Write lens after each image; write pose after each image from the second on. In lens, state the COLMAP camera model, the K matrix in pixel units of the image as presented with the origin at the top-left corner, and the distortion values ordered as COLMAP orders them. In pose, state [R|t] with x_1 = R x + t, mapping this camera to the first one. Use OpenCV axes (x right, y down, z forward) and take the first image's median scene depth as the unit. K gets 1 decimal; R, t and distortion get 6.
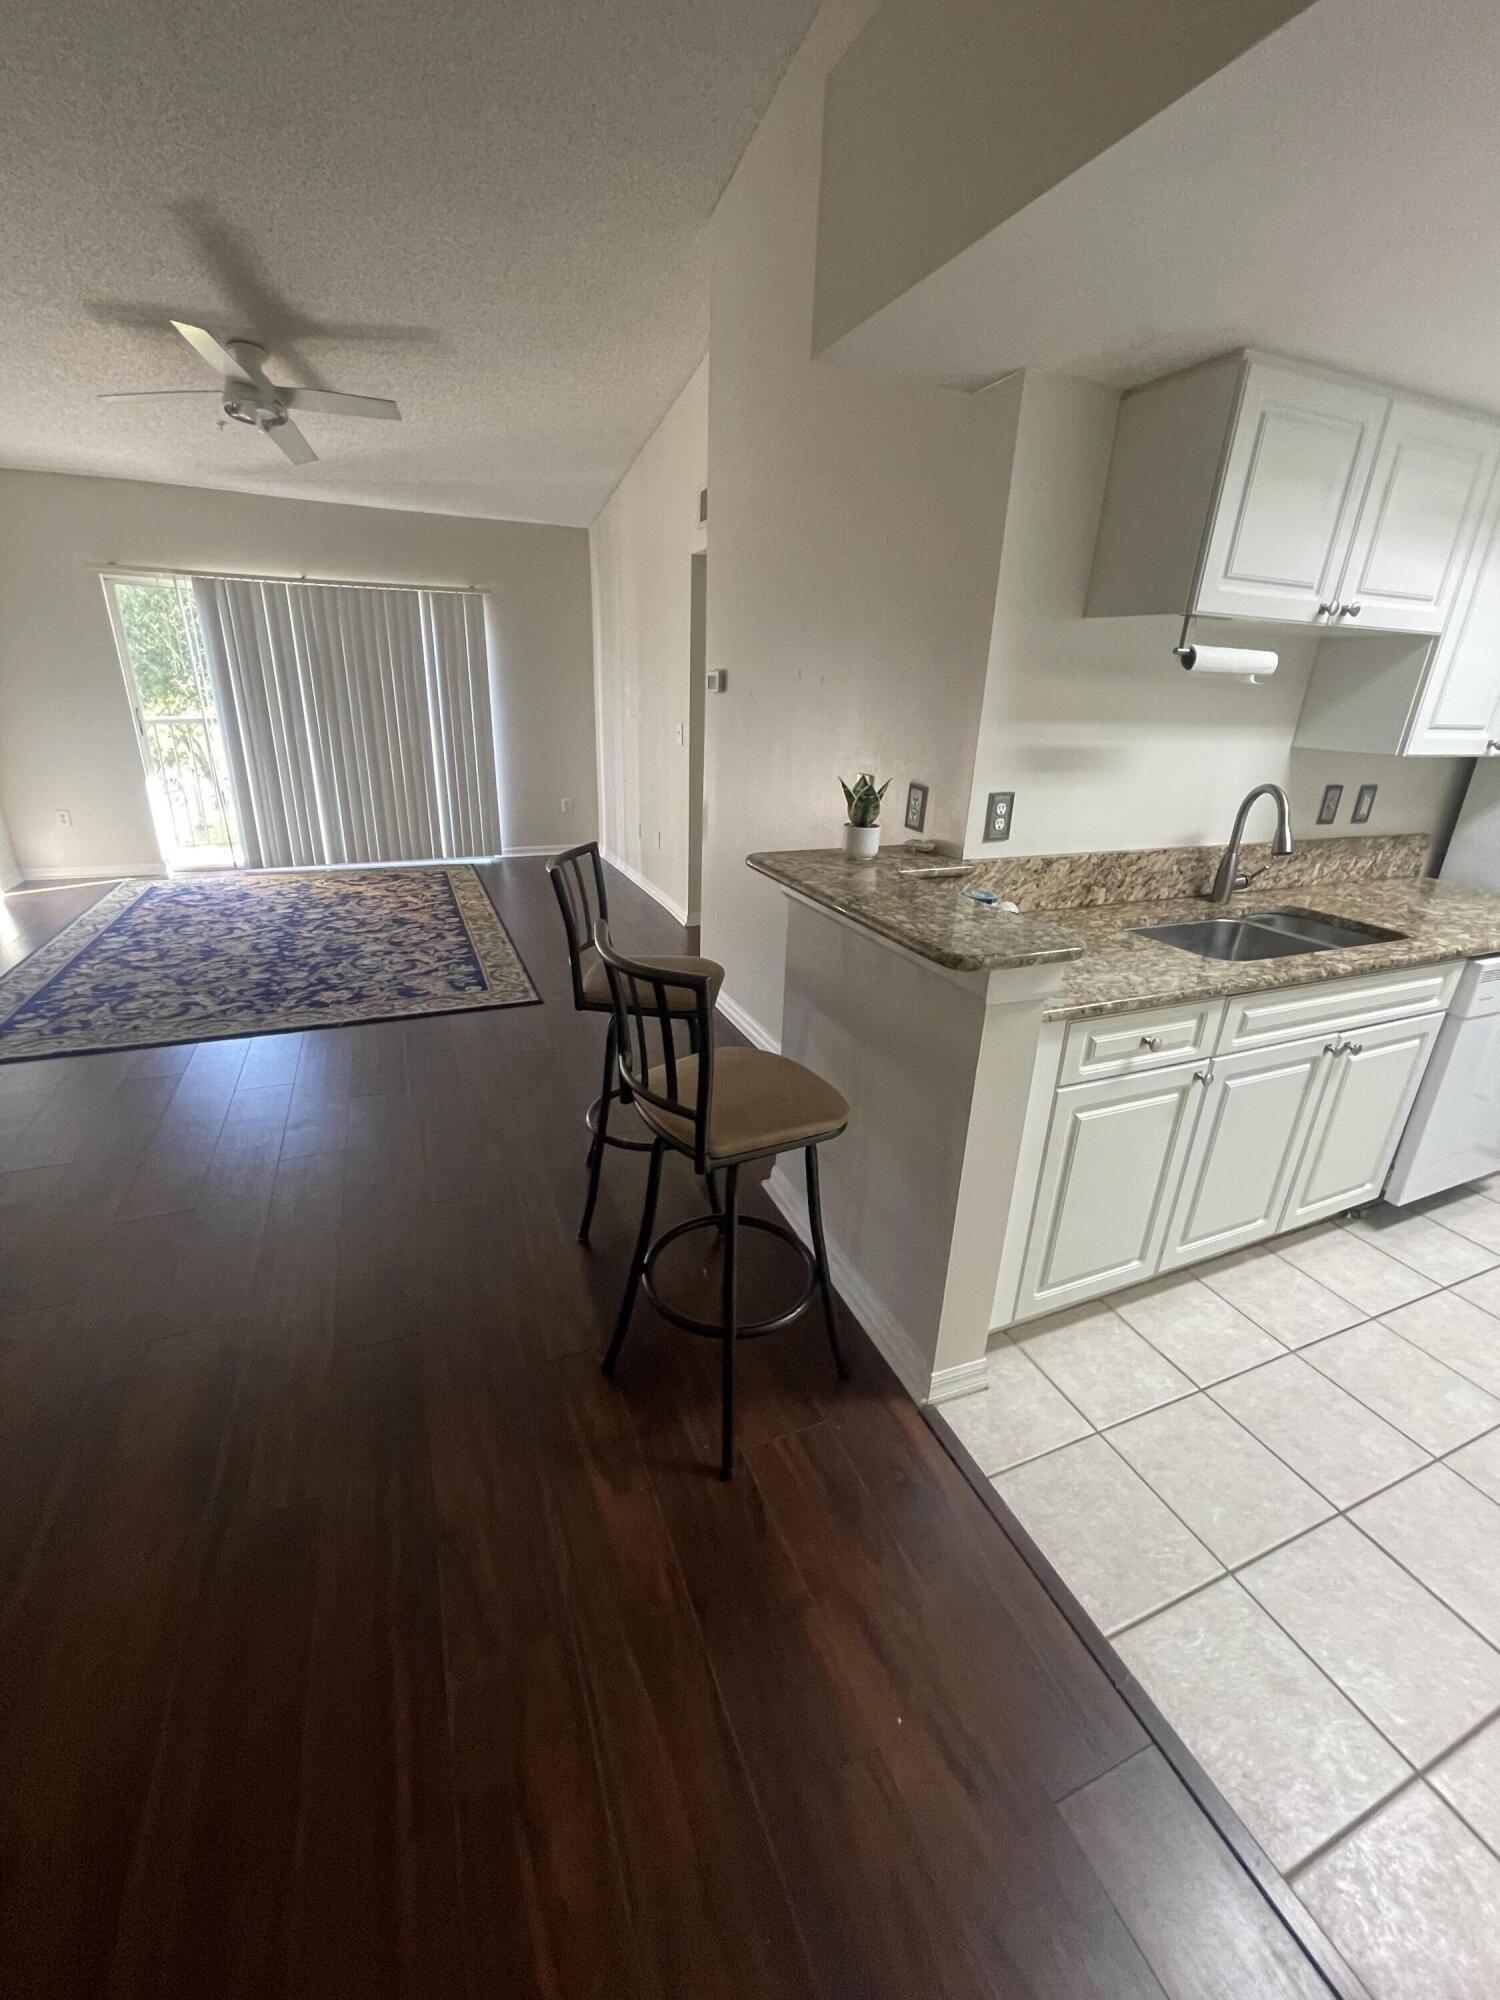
lens RADIAL K [[819.0, 0, 750.0], [0, 819.0, 1000.0], [0, 0, 1]] dist [0.000328, -0.000041]
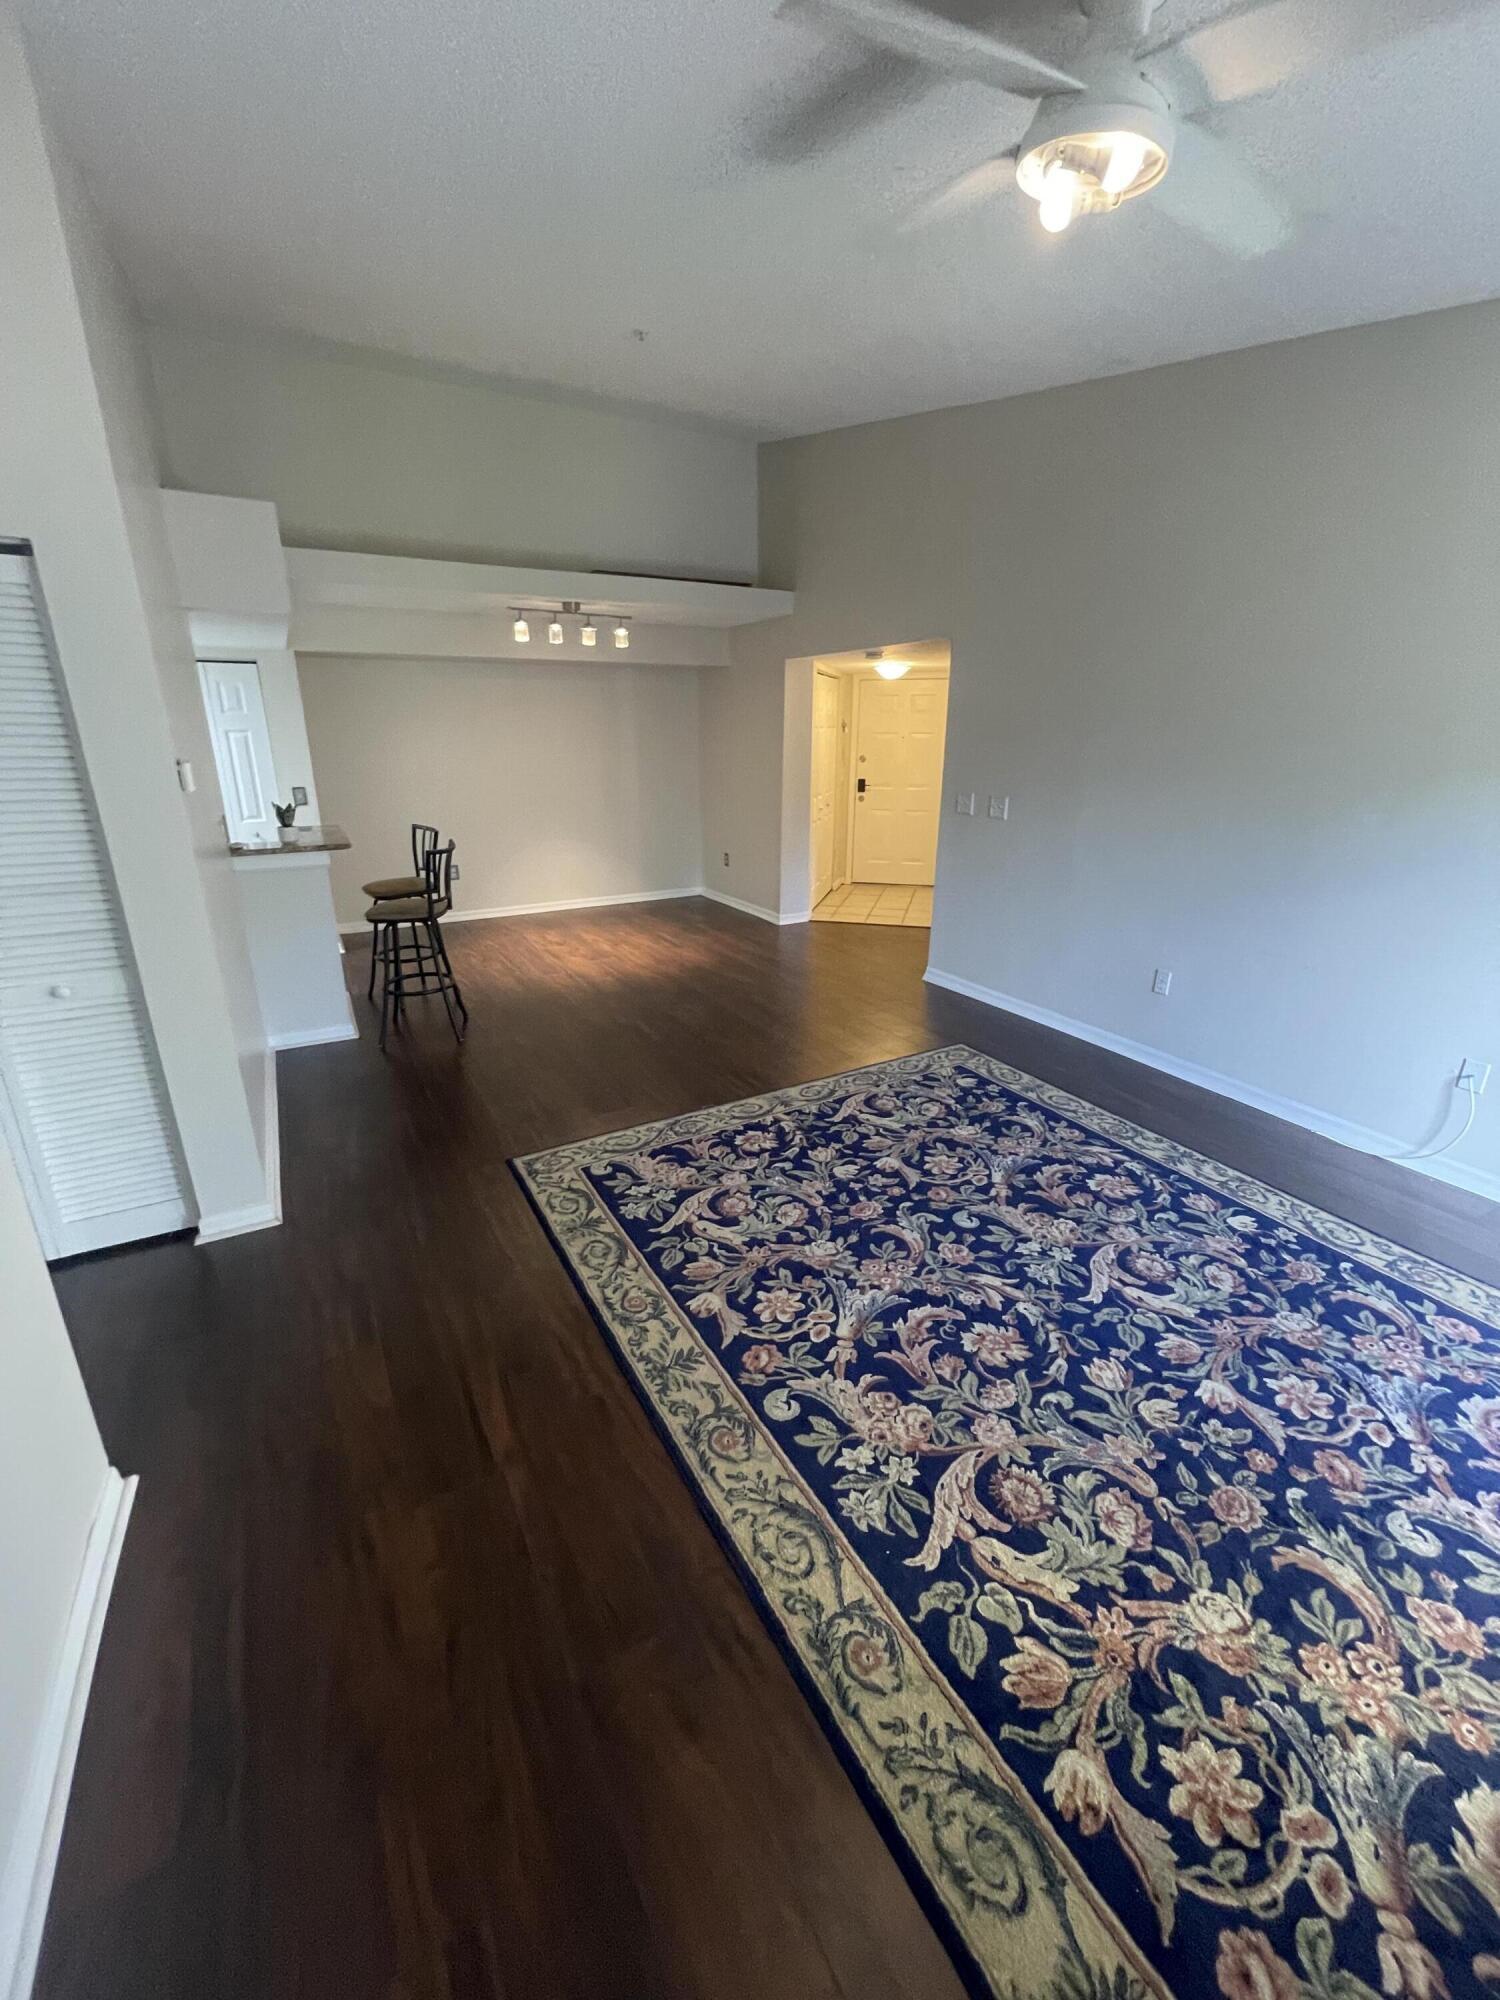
lens RADIAL K [[819.0, 0, 750.0], [0, 819.0, 1000.0], [0, 0, 1]] dist [0.000328, -0.000041]
pose [[-0.993583, 0.008987, -0.112745, -0.370988], [-0.064713, 0.772375, 0.631861, -0.601686], [0.092760, 0.635103, -0.766838, 1.424497]]
